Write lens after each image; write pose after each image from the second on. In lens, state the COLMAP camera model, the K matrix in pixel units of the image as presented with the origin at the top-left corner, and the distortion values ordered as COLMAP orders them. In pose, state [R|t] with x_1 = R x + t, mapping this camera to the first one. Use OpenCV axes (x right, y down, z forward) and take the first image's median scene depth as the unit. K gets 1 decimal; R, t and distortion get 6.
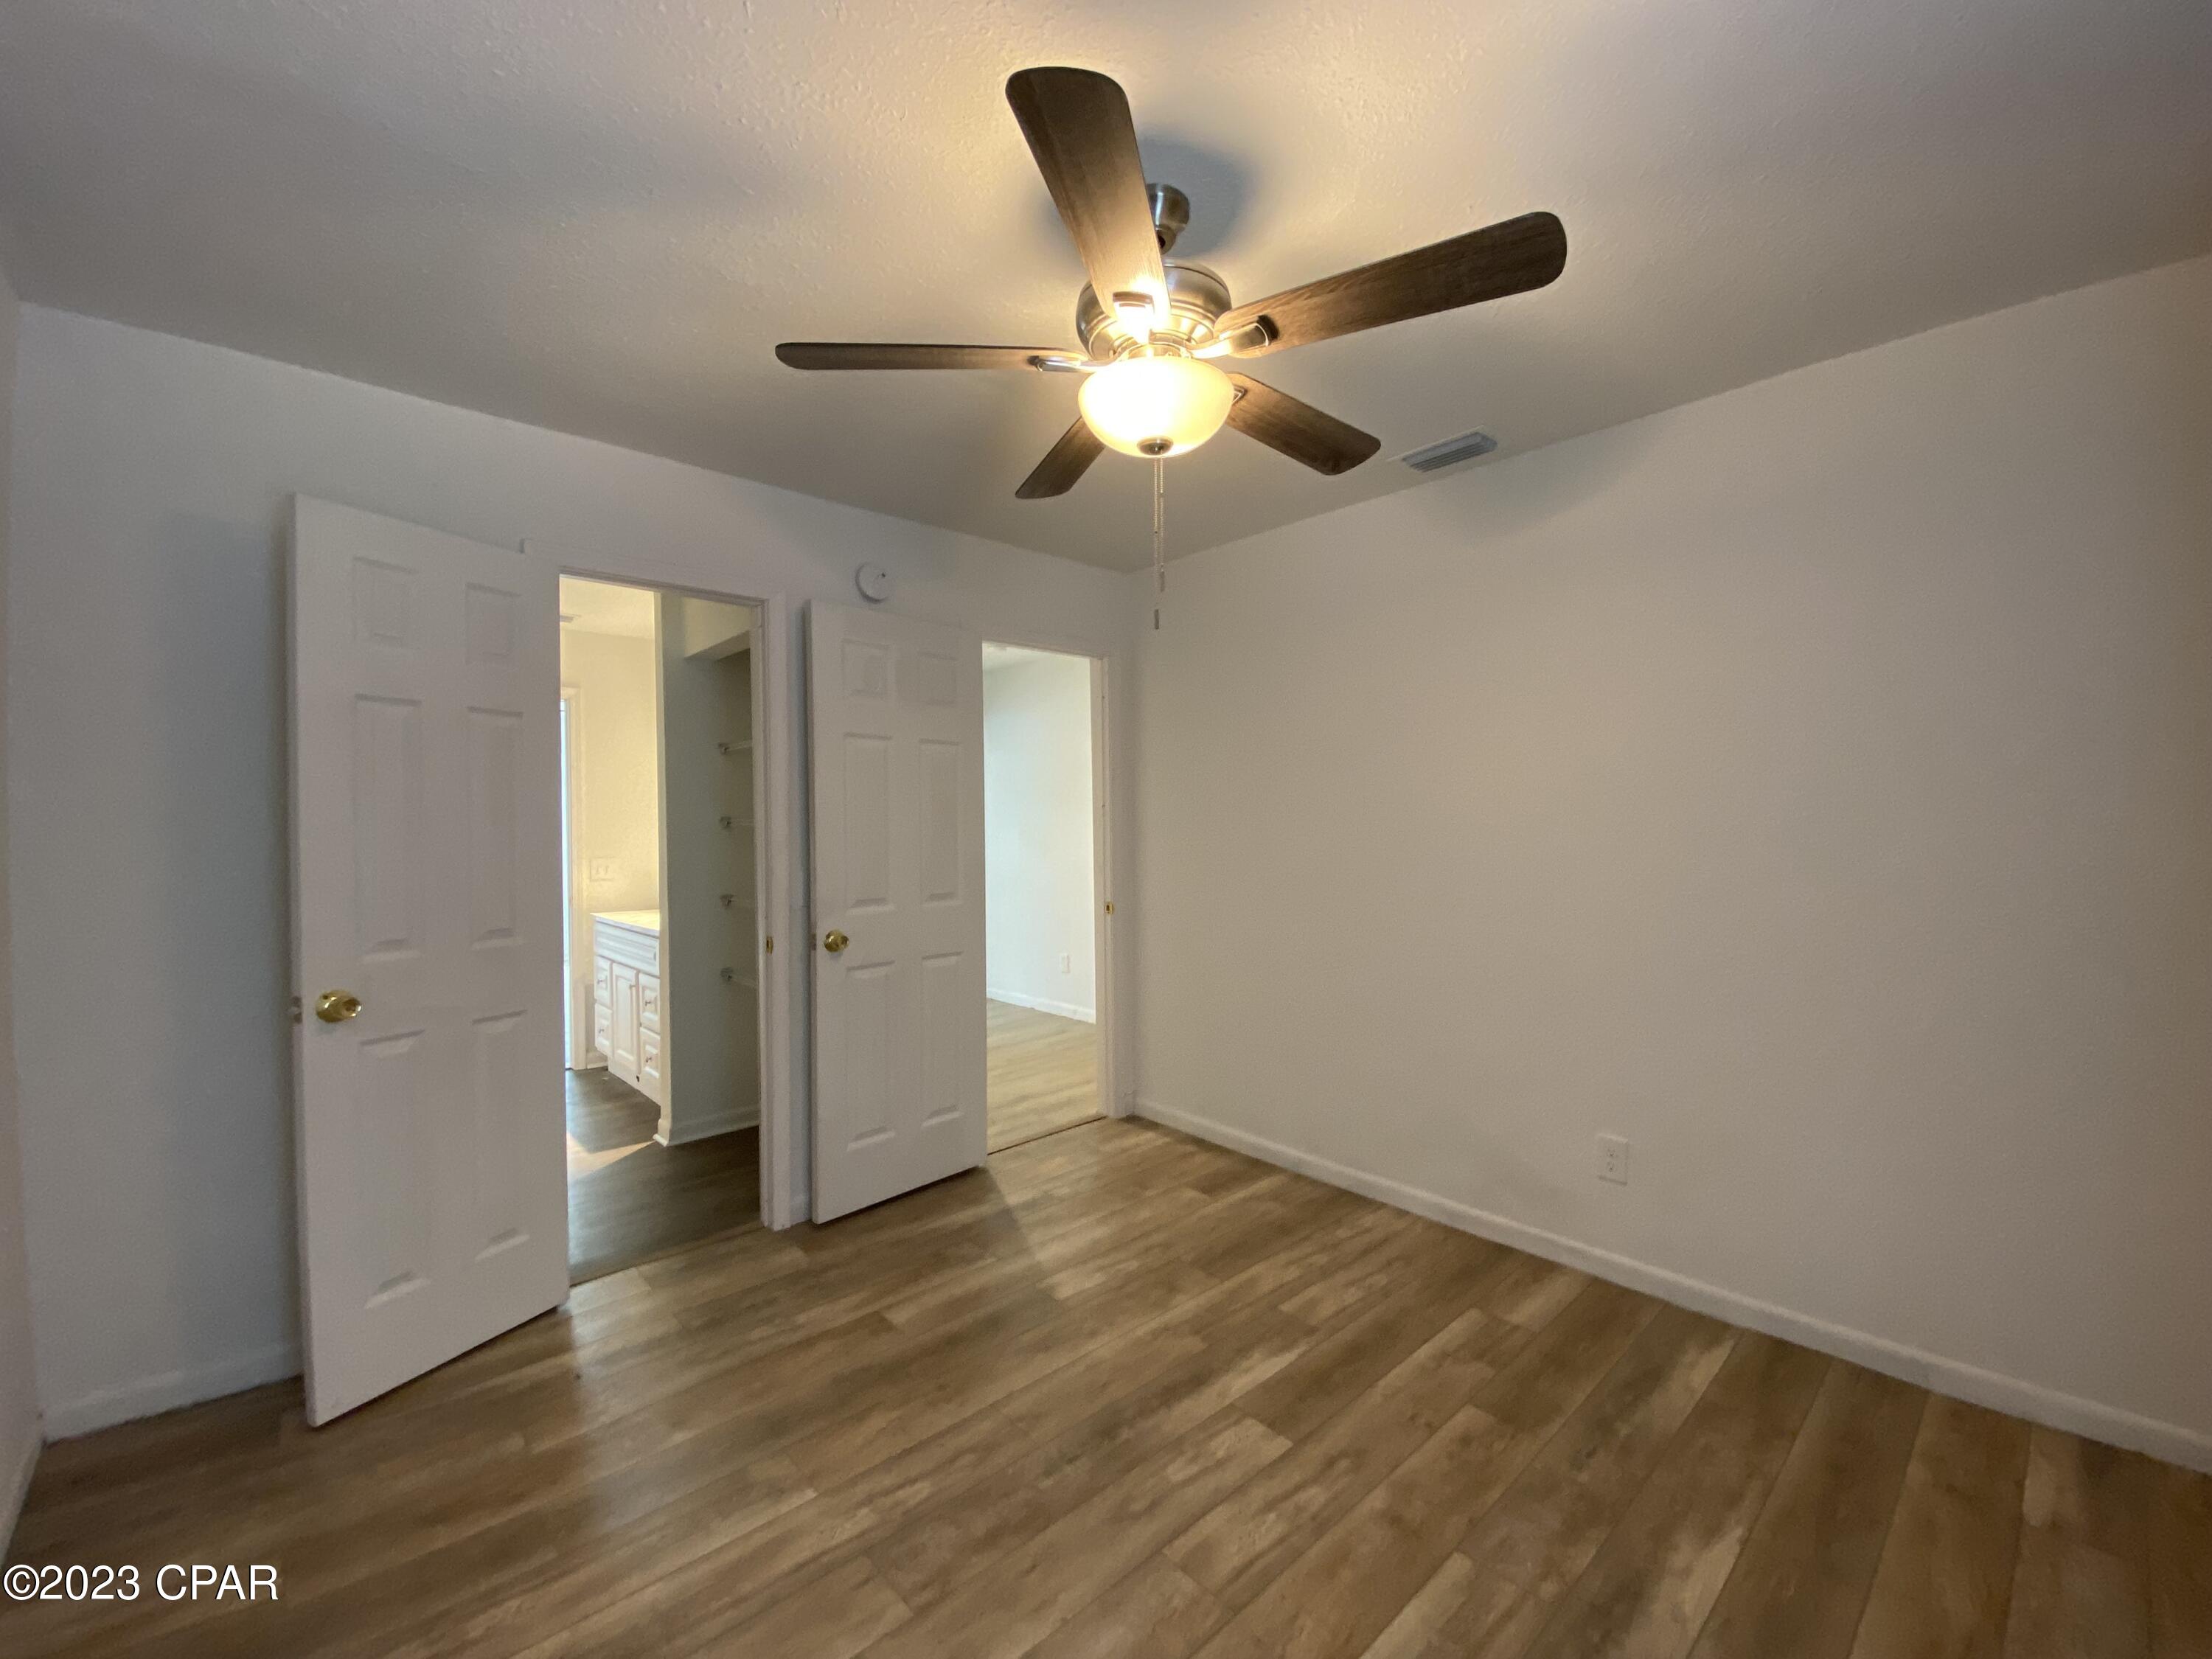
lens RADIAL K [[899.6, 0, 1097.7], [0, 899.6, 835.5], [0, 0, 1]] dist [0.028697, -0.022748]
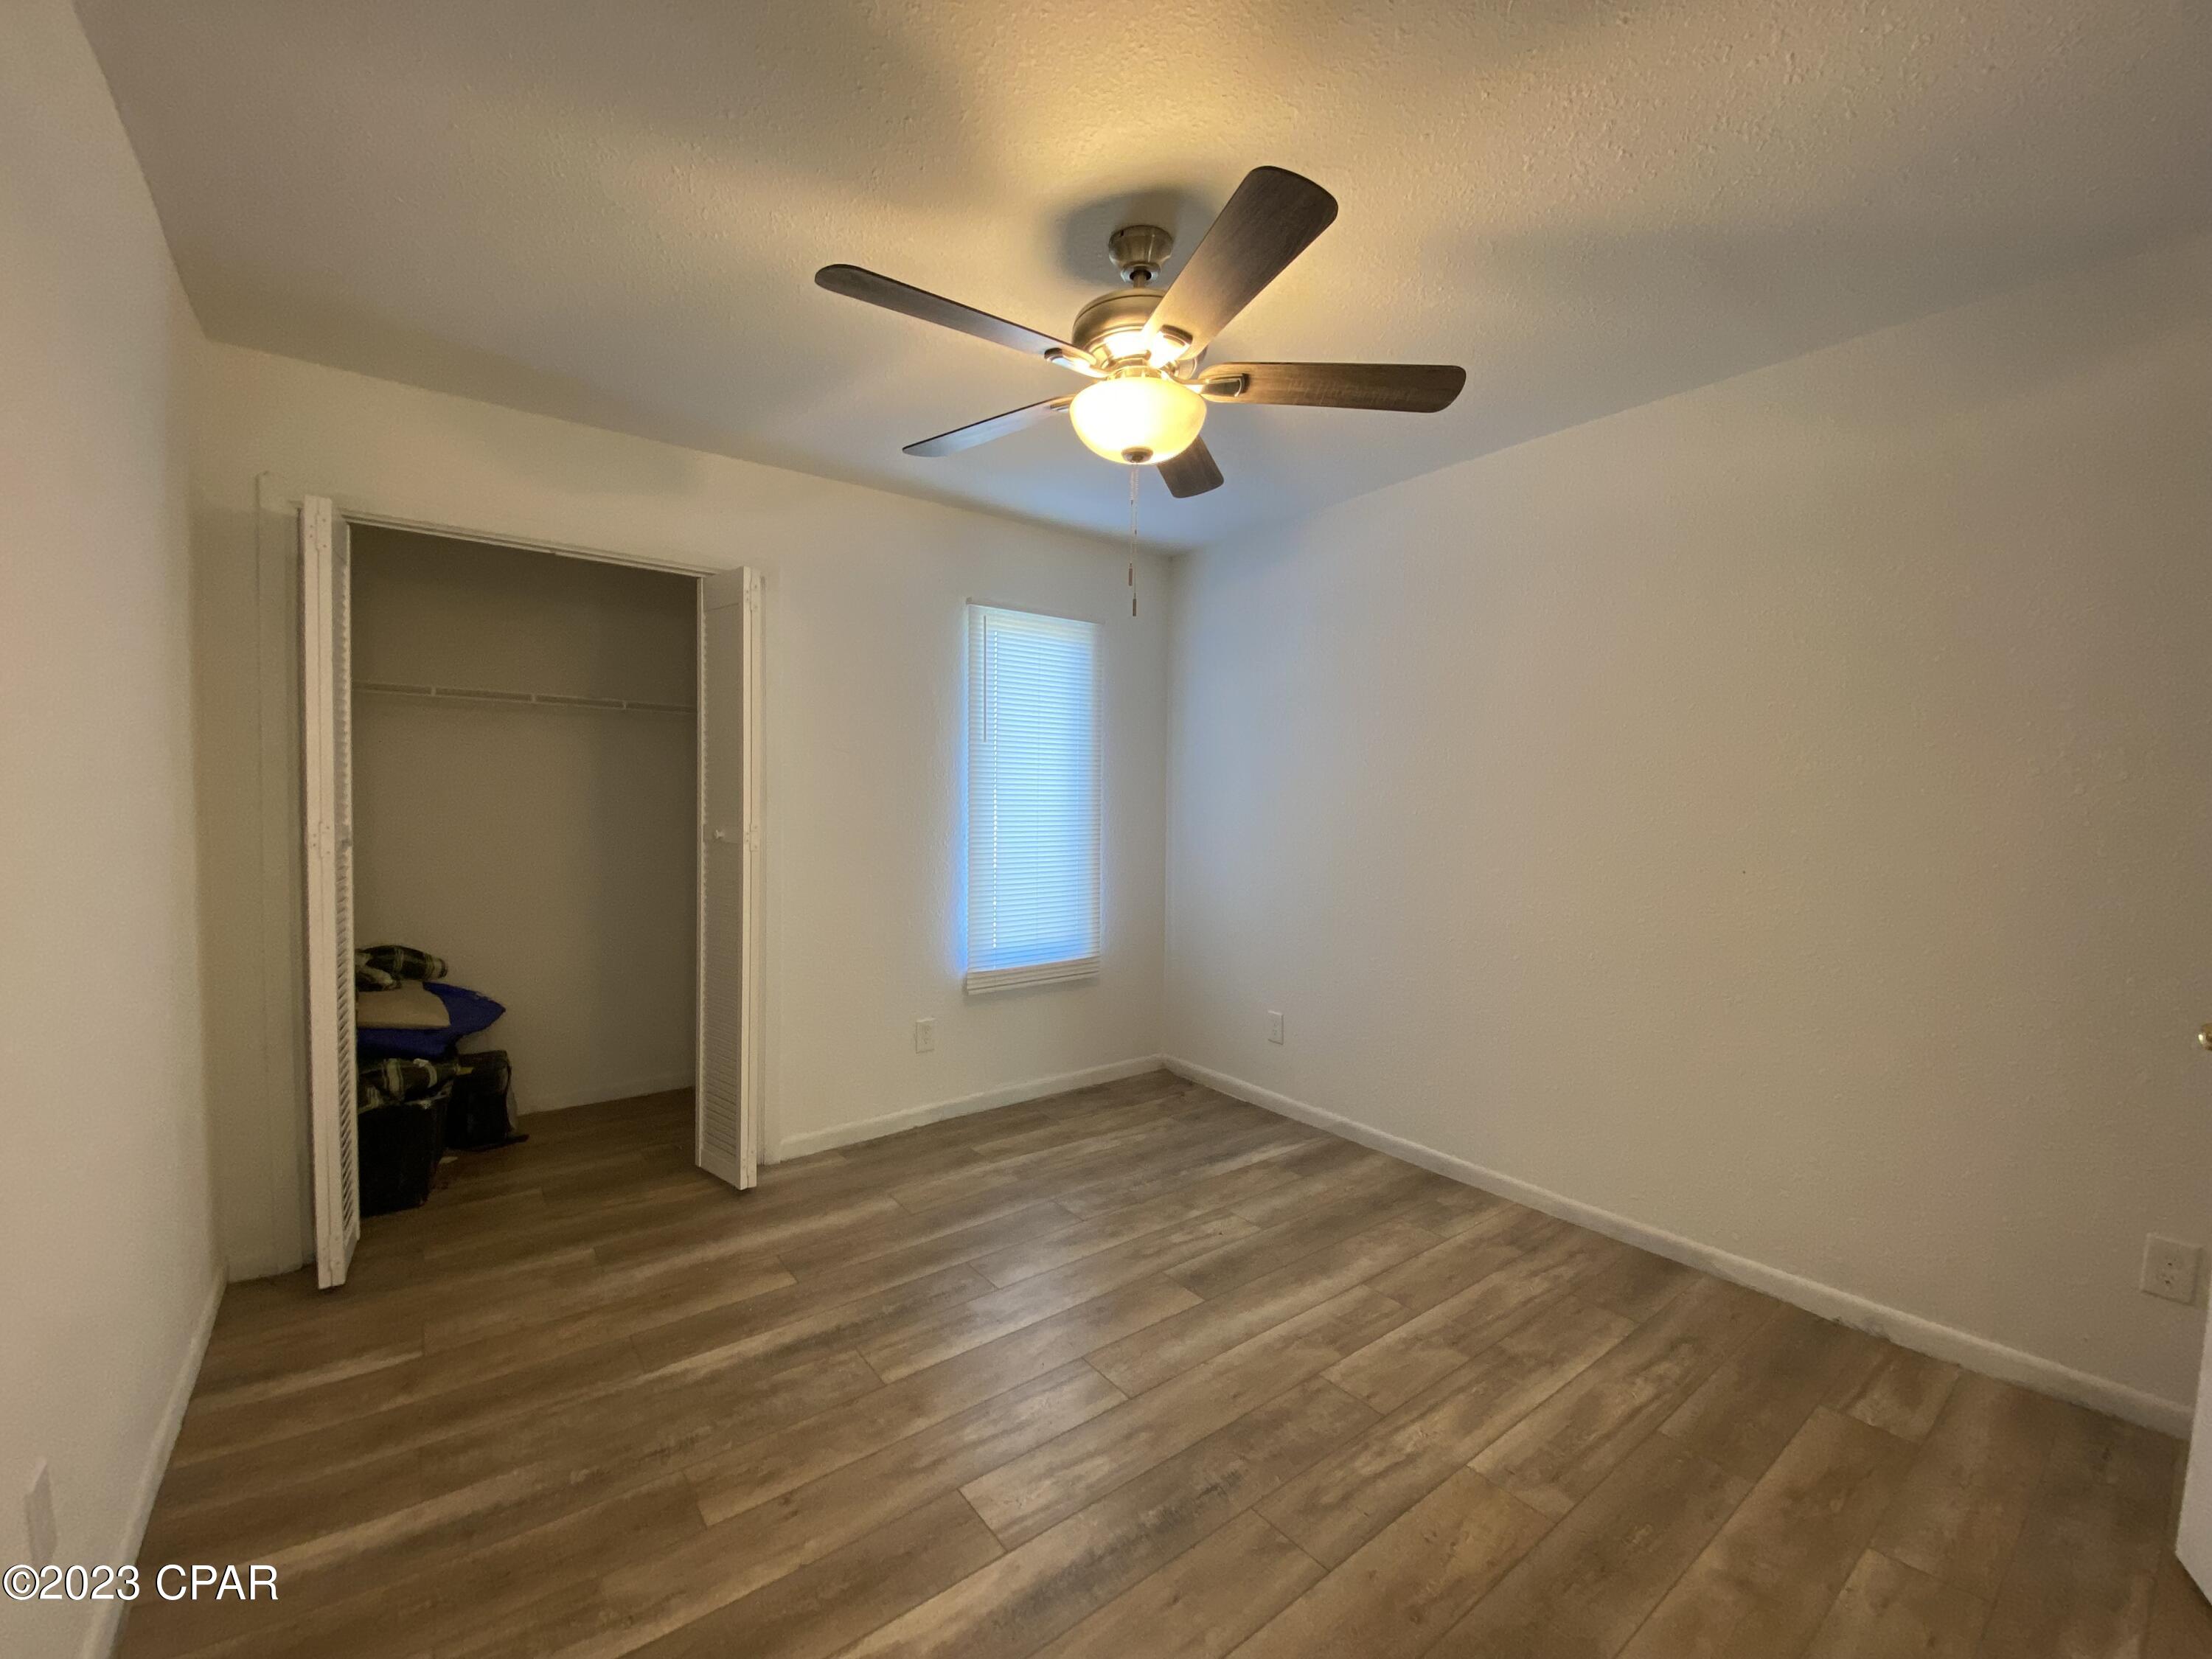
lens RADIAL K [[899.6, 0, 1097.7], [0, 899.6, 835.5], [0, 0, 1]] dist [0.028697, -0.022748]
pose [[-0.996432, -0.005386, 0.084232, 0.012823], [-0.001358, 0.998856, 0.047808, -0.004222], [-0.084393, 0.047523, -0.995299, 1.931342]]
